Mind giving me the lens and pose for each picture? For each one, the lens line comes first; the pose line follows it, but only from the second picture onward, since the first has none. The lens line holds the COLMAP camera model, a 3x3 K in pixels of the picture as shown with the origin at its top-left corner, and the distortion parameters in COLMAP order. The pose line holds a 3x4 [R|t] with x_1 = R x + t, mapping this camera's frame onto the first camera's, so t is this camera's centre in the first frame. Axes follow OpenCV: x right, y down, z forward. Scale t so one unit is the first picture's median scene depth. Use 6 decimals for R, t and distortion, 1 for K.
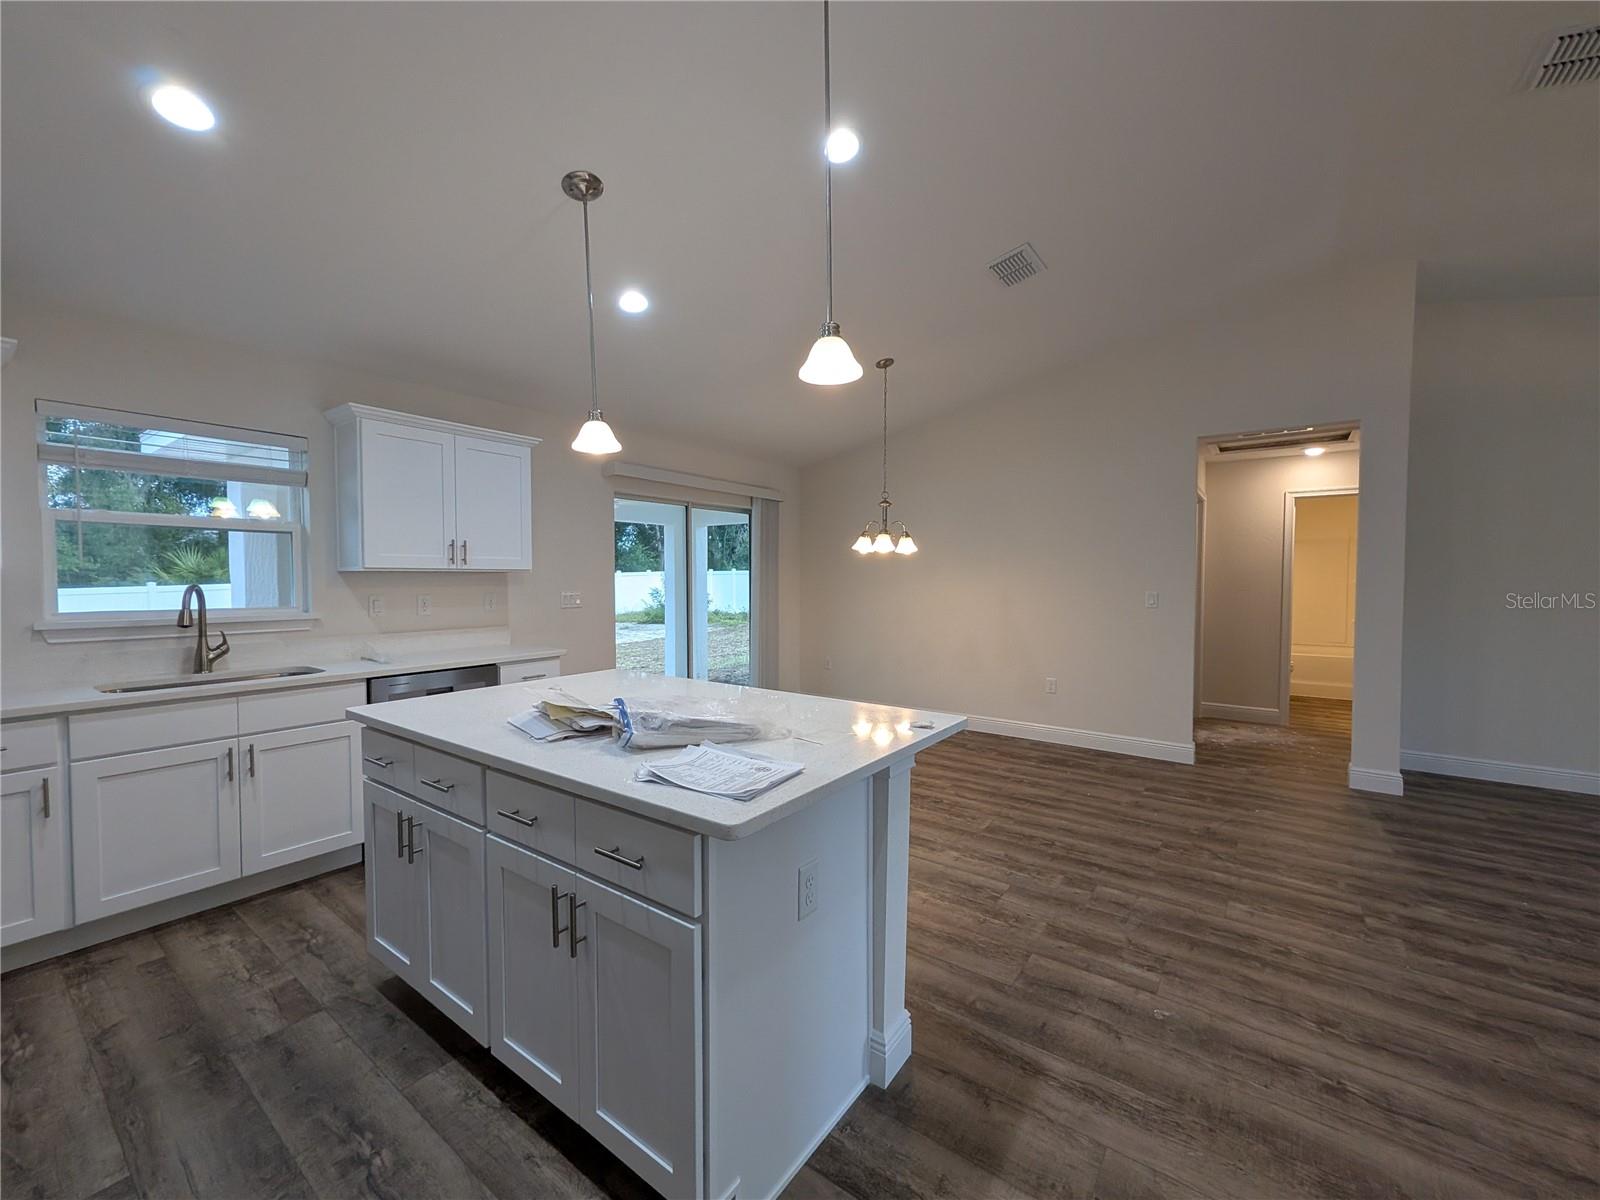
lens RADIAL K [[642.8, 0, 801.6], [0, 642.8, 605.8], [0, 0, 1]] dist [0.003095, -0.000339]
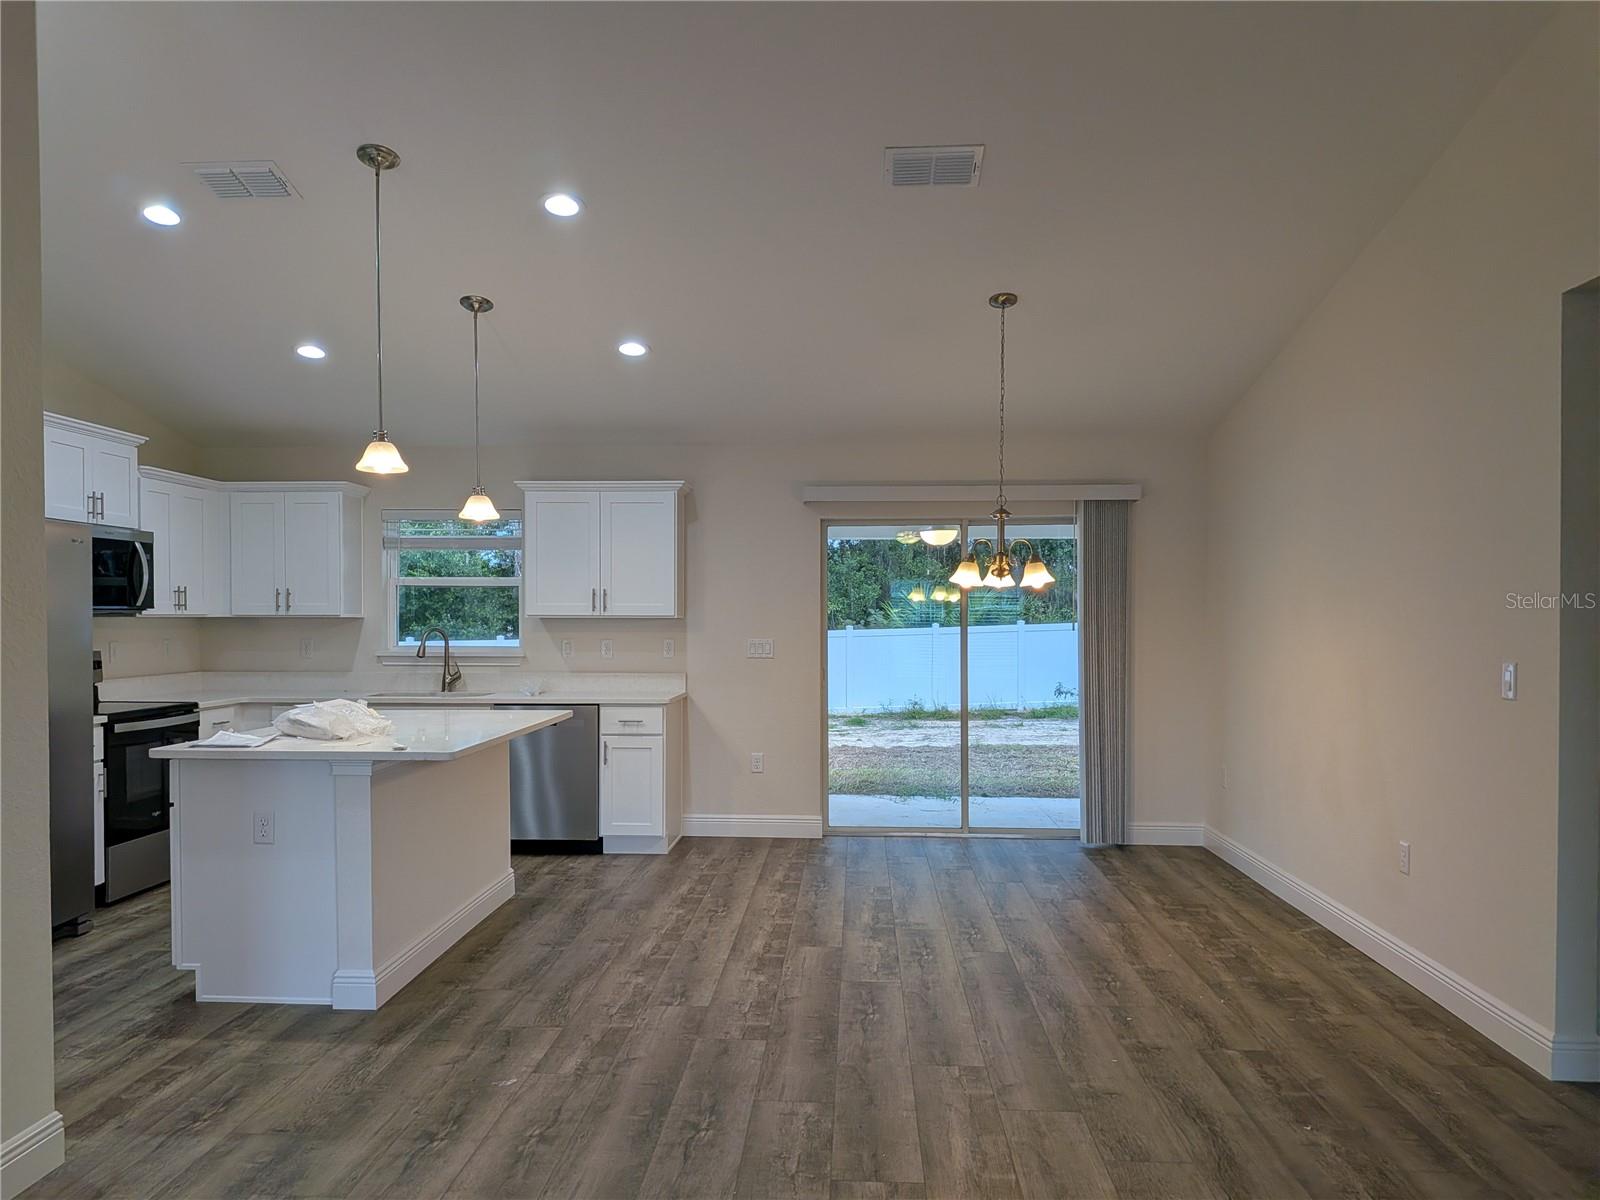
lens RADIAL K [[1153.4, 0, 777.7], [0, 1153.4, 623.6], [0, 0, 1]] dist [0.046516, -0.057272]
pose [[0.536380, 0.005358, -0.843960, 1.540752], [-0.039058, 0.999066, -0.018480, -0.024384], [0.843073, 0.042875, 0.536088, 0.258903]]
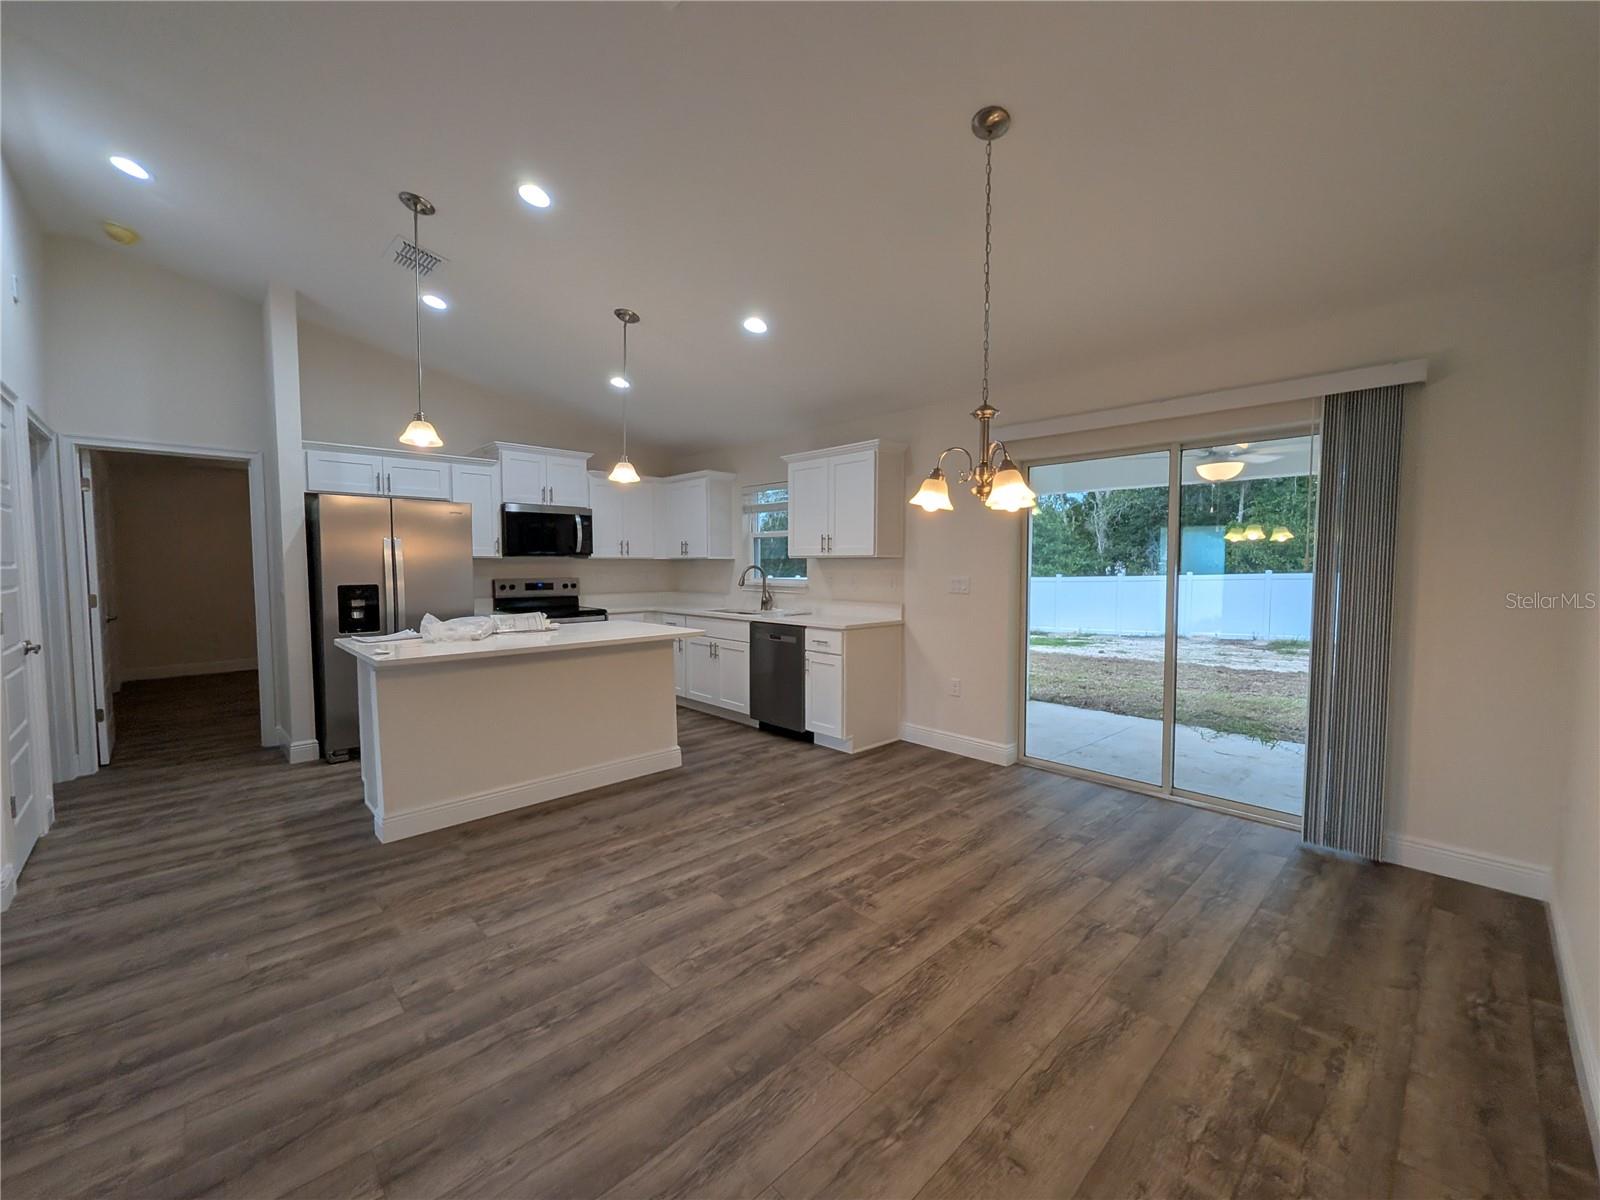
lens RADIAL K [[642.8, 0, 807.1], [0, 642.8, 591.3], [0, 0, 1]] dist [0.003095, -0.000339]
pose [[-0.170815, 0.040425, -0.984473, 0.998413], [-0.044845, 0.997804, 0.048753, -0.057655], [0.984282, 0.052476, -0.168627, 1.452304]]
